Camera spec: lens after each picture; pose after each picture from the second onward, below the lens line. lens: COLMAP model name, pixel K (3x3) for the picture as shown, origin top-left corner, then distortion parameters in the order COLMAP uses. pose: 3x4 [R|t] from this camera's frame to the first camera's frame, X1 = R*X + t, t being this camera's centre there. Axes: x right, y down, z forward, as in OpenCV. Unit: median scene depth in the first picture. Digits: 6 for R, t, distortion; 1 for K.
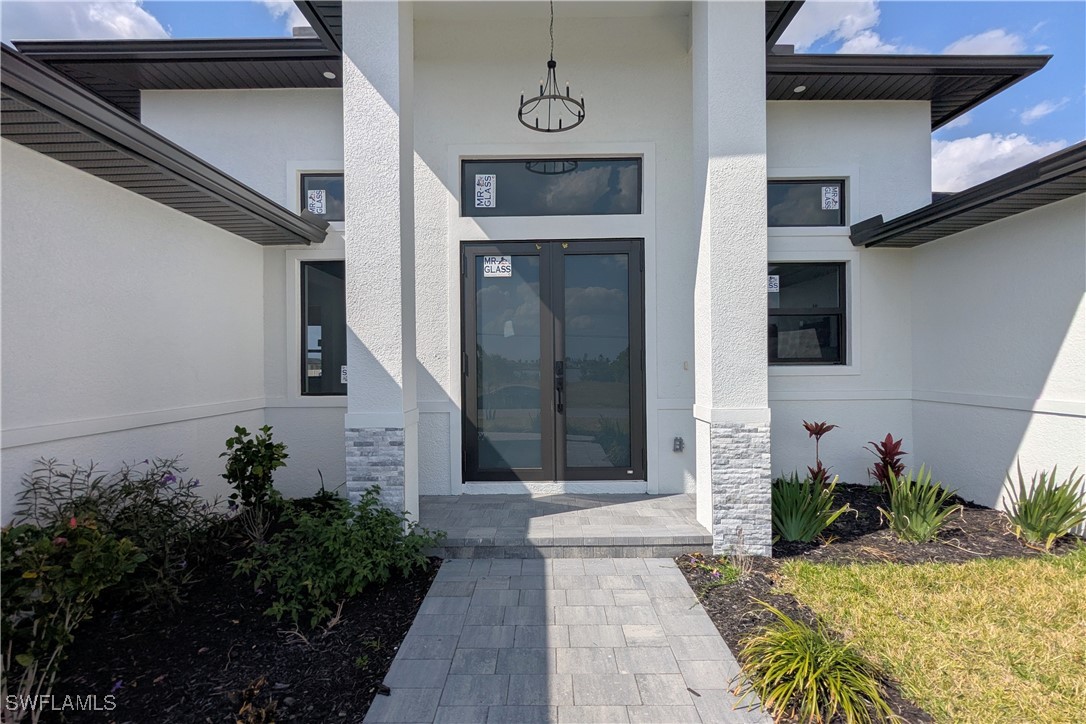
lens RADIAL K [[512.9, 0, 540.3], [0, 512.9, 364.8], [0, 0, 1]] dist [0.003650, -0.002792]
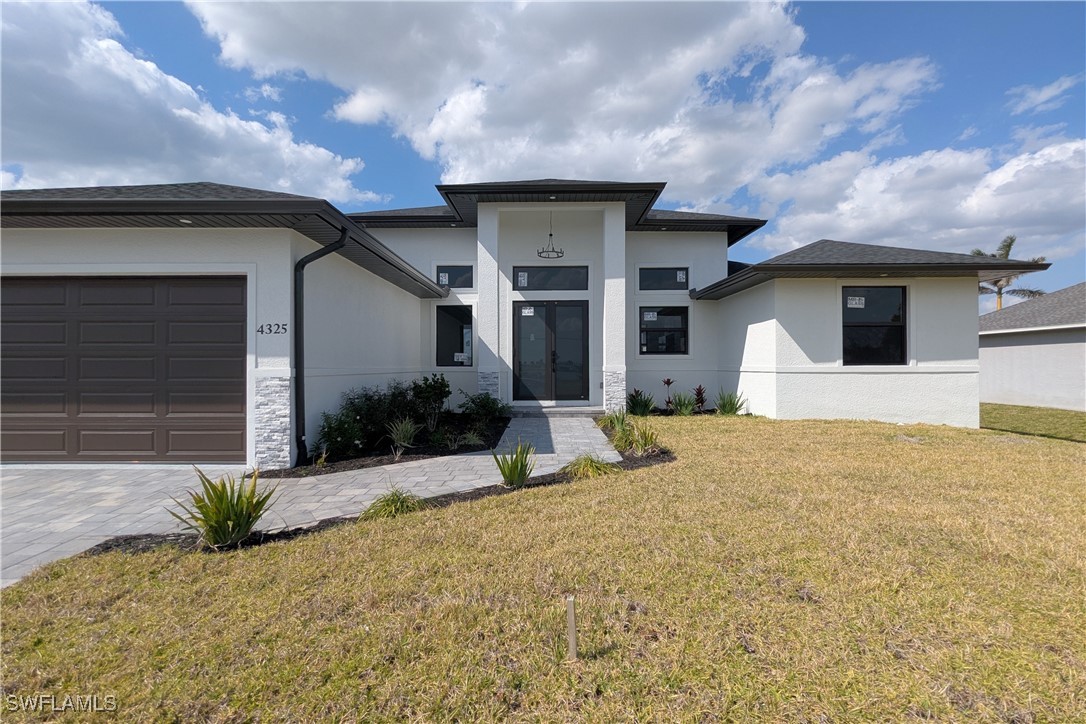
lens RADIAL K [[512.9, 0, 545.5], [0, 512.9, 360.1], [0, 0, 1]] dist [0.003650, -0.002792]
pose [[0.999957, 0.005579, 0.007365, -0.018023], [-0.005467, 0.999869, -0.015217, 0.073116], [-0.007449, 0.015176, 0.999857, -1.410726]]
